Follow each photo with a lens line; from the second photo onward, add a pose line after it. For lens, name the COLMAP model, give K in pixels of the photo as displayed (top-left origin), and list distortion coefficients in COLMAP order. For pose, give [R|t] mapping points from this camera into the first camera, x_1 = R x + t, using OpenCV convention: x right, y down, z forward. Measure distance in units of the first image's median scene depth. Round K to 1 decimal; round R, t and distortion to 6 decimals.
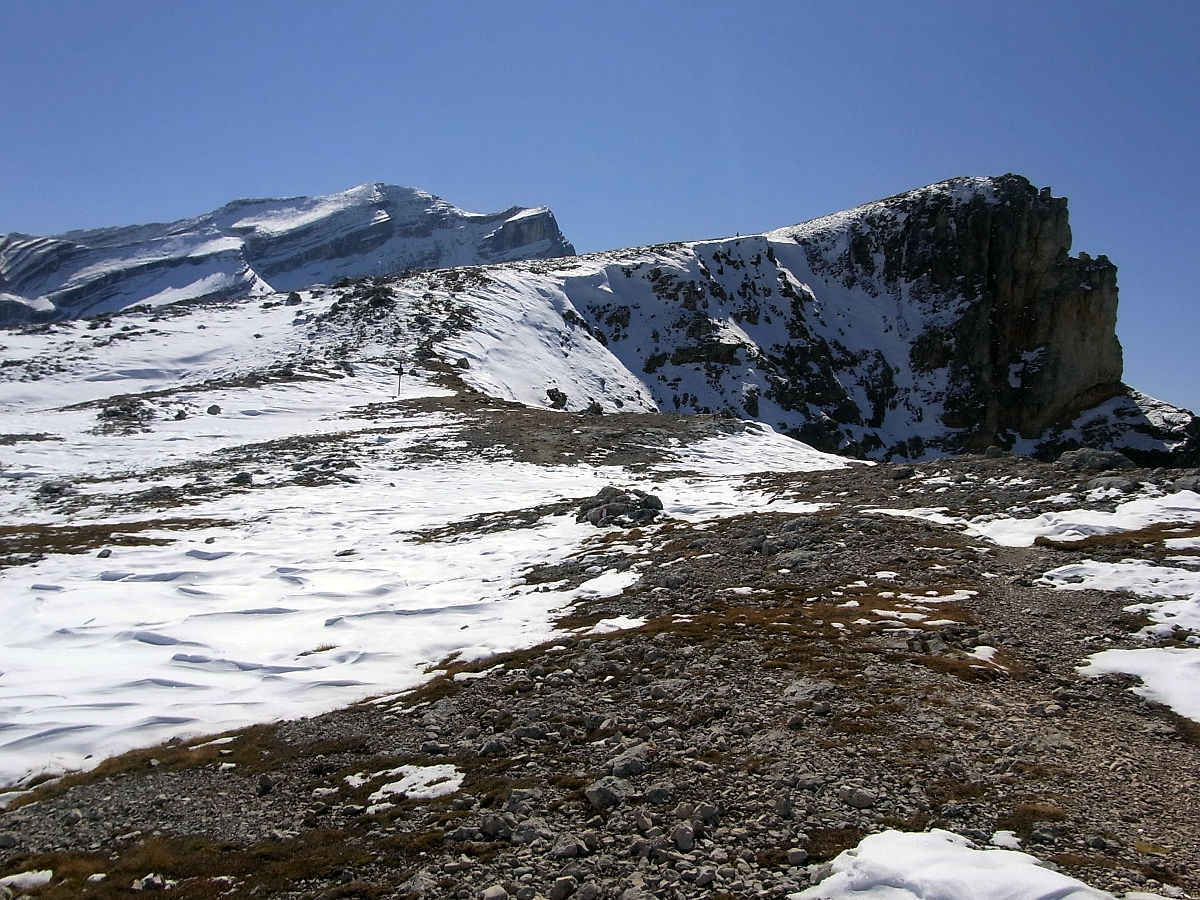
lens RADIAL K [[1188.1, 0, 576.6], [0, 1188.1, 455.4], [0, 0, 1]] dist [-0.040477, 0.000000]
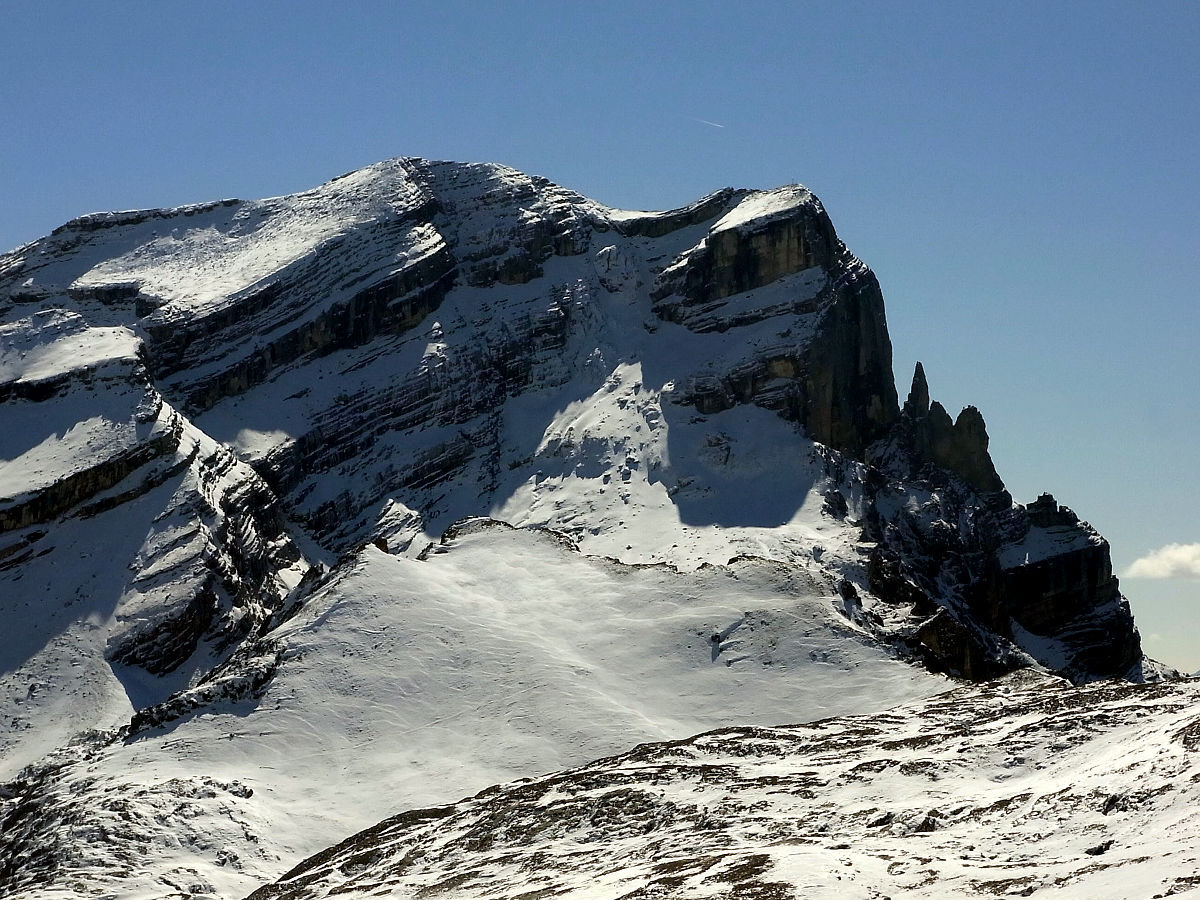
lens RADIAL K [[3175.5, 0, 564.0], [0, 3175.5, 459.3], [0, 0, 1]] dist [0.198313, 0.000000]
pose [[0.994905, -0.070321, -0.072241, -0.523506], [0.064405, 0.994616, -0.081185, -0.367534], [0.077561, 0.076118, 0.994078, -1.990398]]
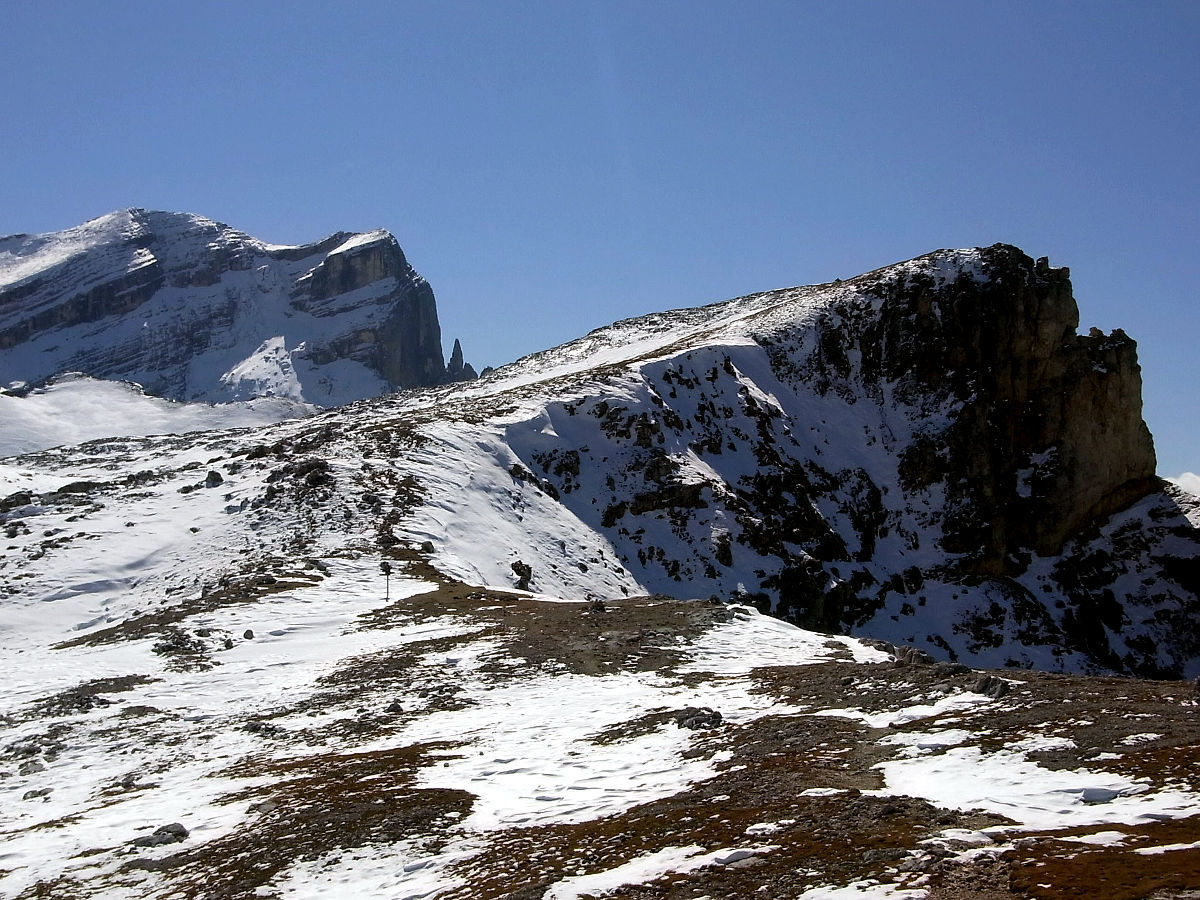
lens RADIAL K [[1759.2, 0, 574.1], [0, 1759.2, 460.8], [0, 0, 1]] dist [0.067619, 0.000000]
pose [[0.994539, -0.072721, 0.074865, -0.048318], [0.077579, 0.994920, -0.064159, -0.028260], [-0.069819, 0.069617, 0.995128, -0.258871]]
